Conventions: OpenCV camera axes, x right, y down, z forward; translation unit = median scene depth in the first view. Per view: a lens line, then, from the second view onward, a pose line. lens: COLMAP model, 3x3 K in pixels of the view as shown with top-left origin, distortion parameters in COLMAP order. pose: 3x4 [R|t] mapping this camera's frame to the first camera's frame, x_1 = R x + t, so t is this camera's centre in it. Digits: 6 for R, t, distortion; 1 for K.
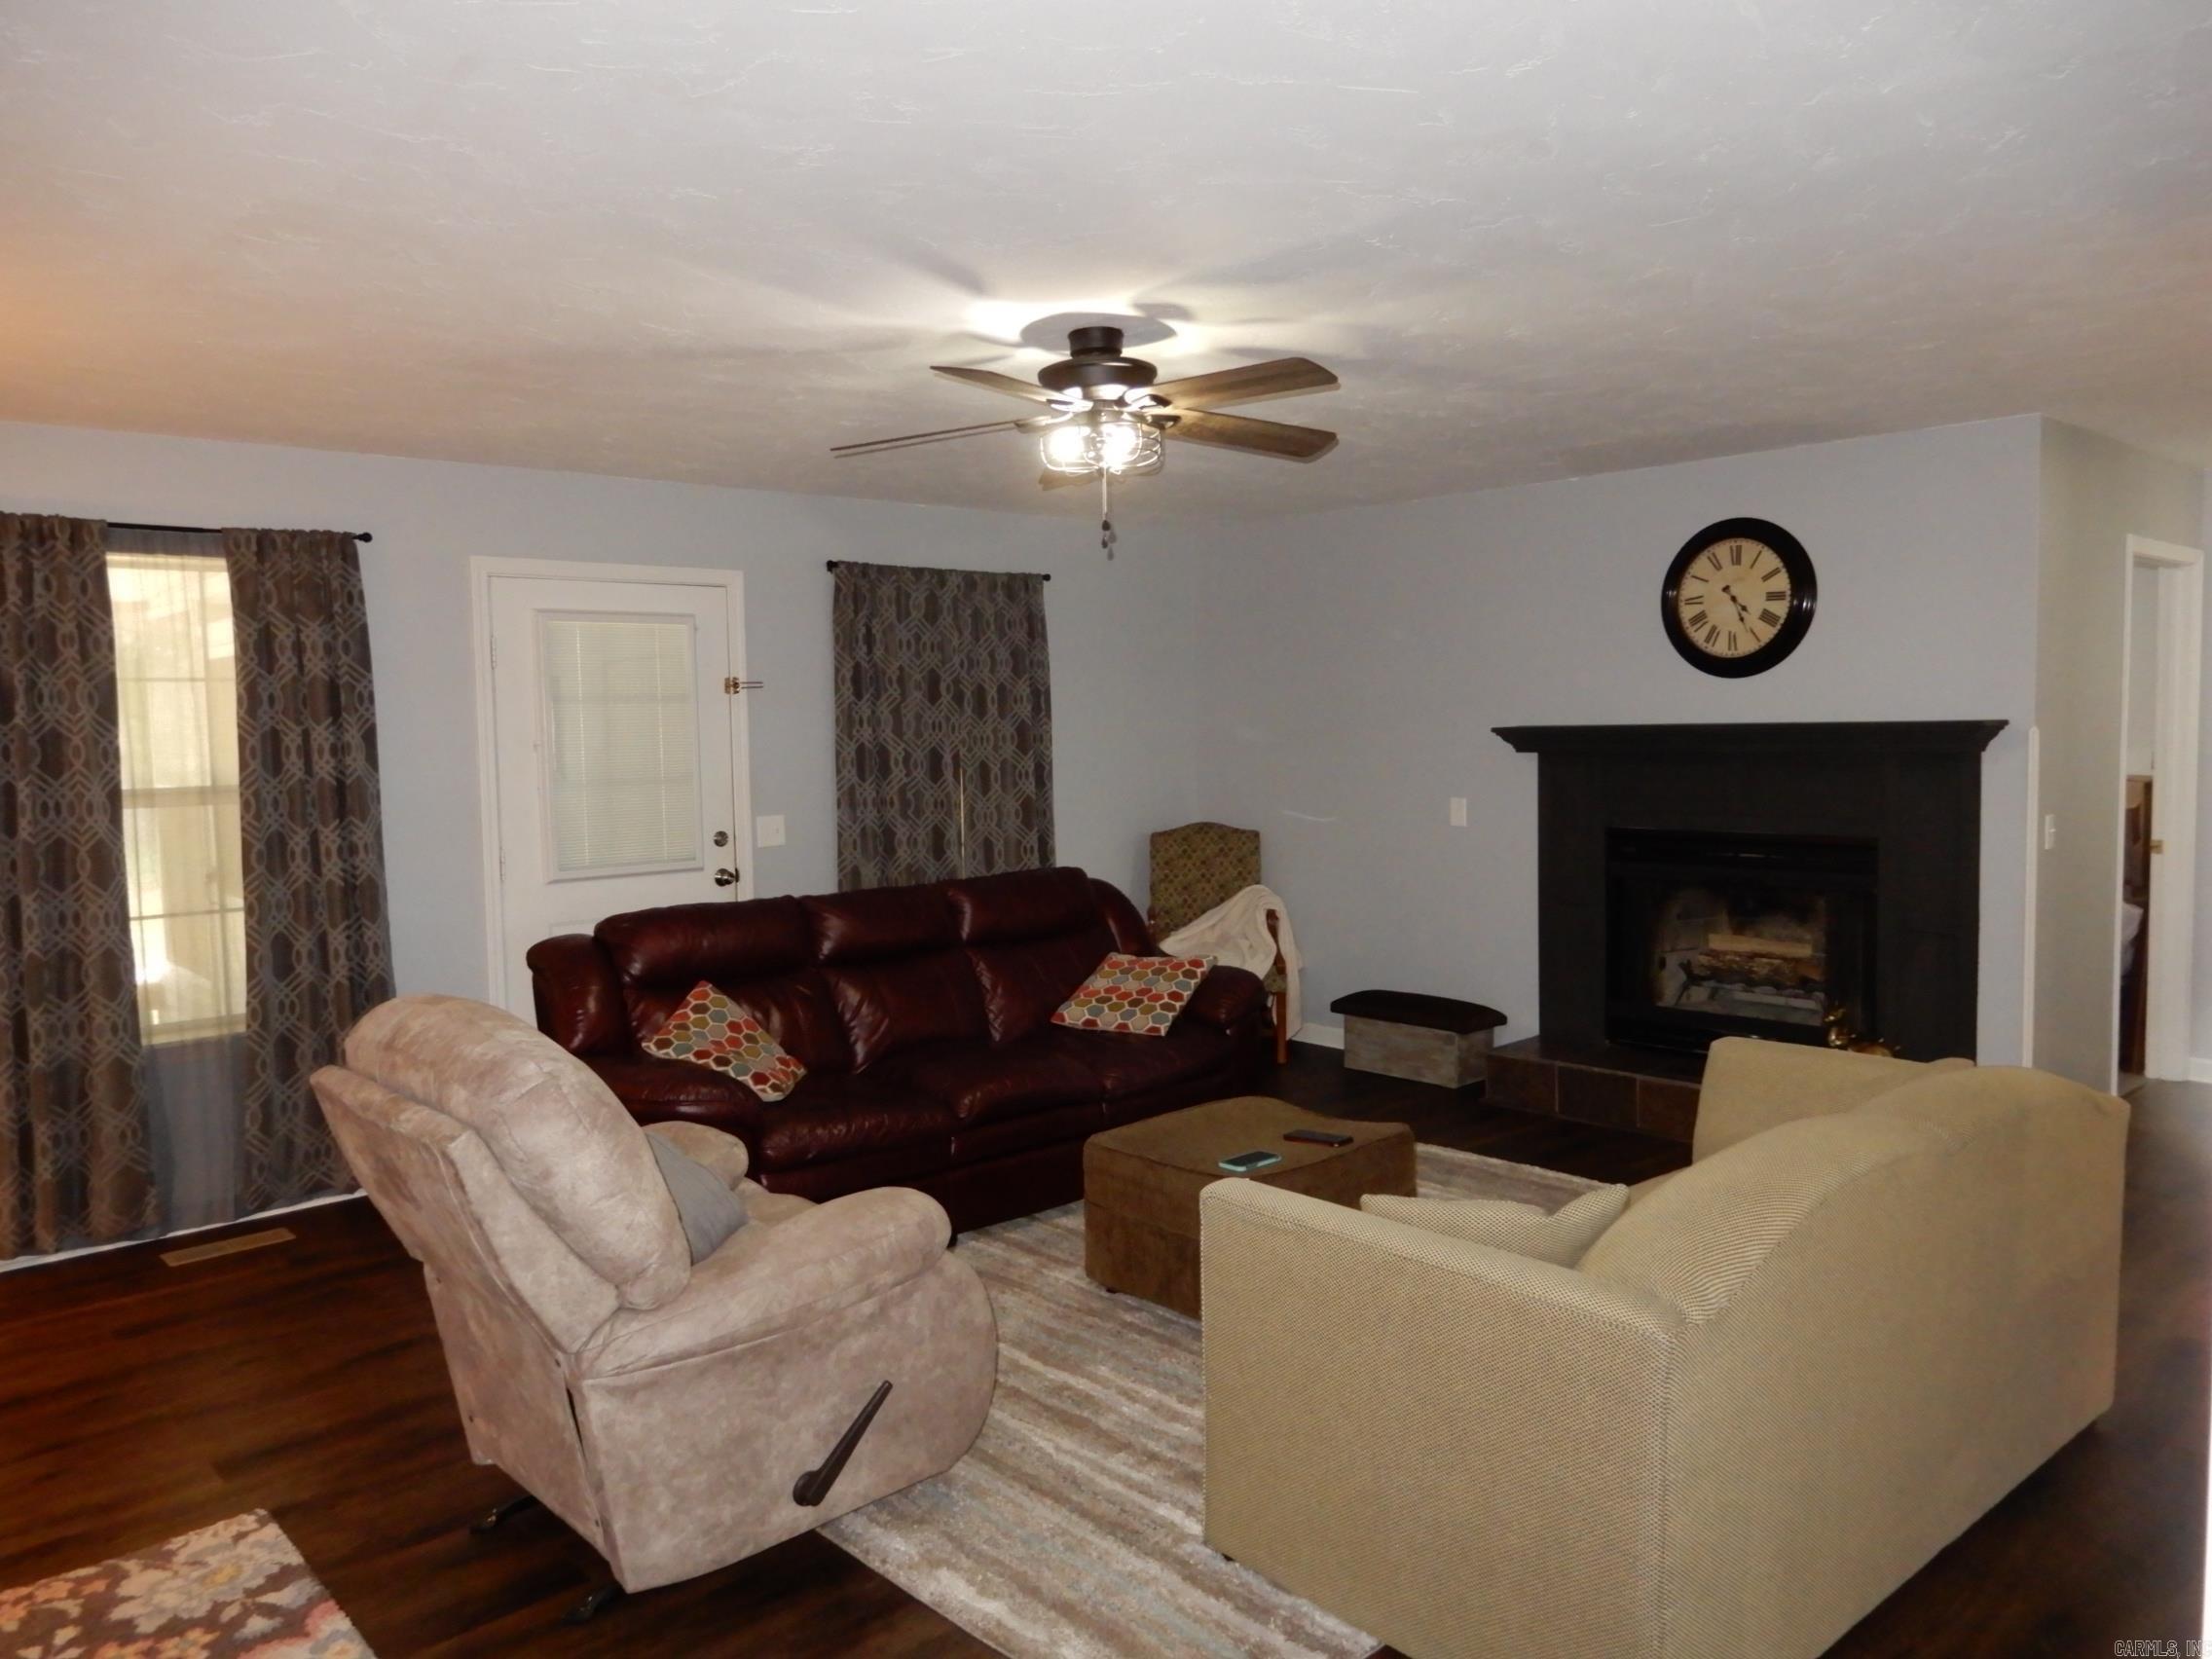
lens RADIAL K [[1590.6, 0, 1106.1], [0, 1590.6, 816.2], [0, 0, 1]] dist [0.011302, -0.008049]
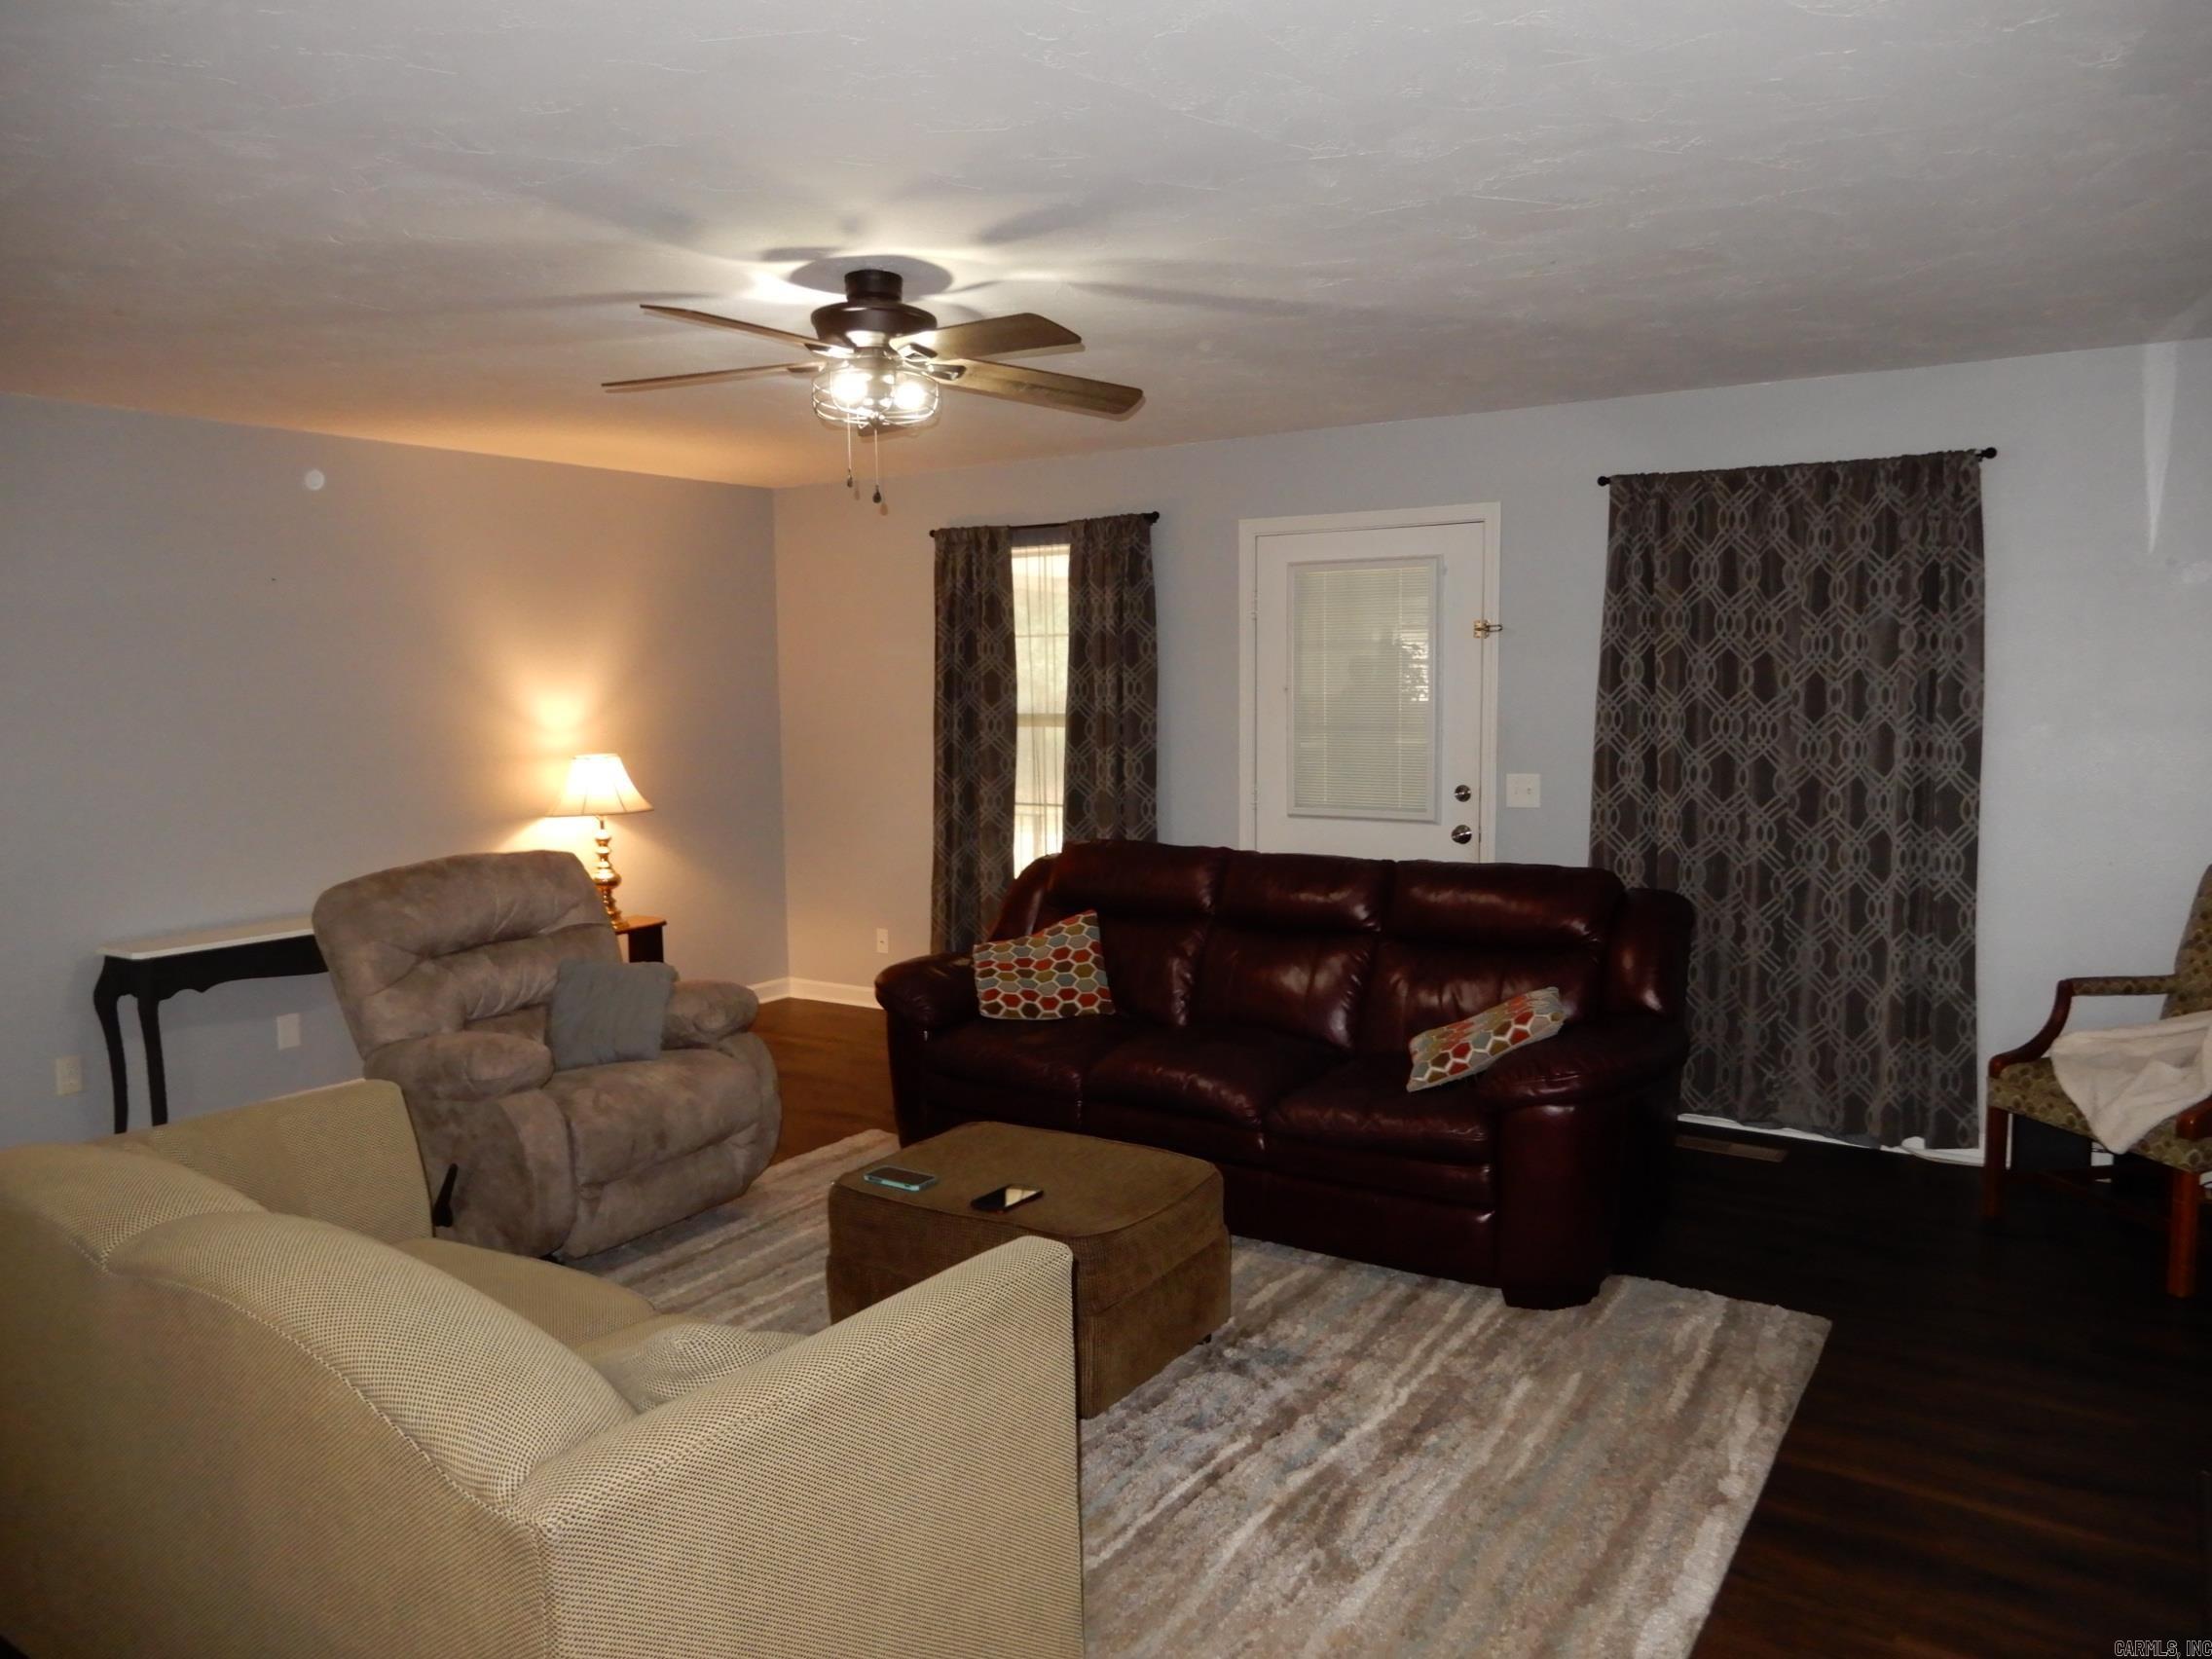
lens RADIAL K [[1590.6, 0, 1106.1], [0, 1590.6, 816.2], [0, 0, 1]] dist [0.011302, -0.008049]
pose [[0.246527, 0.103013, -0.963646, 0.613587], [-0.054662, 0.994230, 0.092298, -0.047785], [0.967593, 0.029920, 0.250735, 0.562541]]
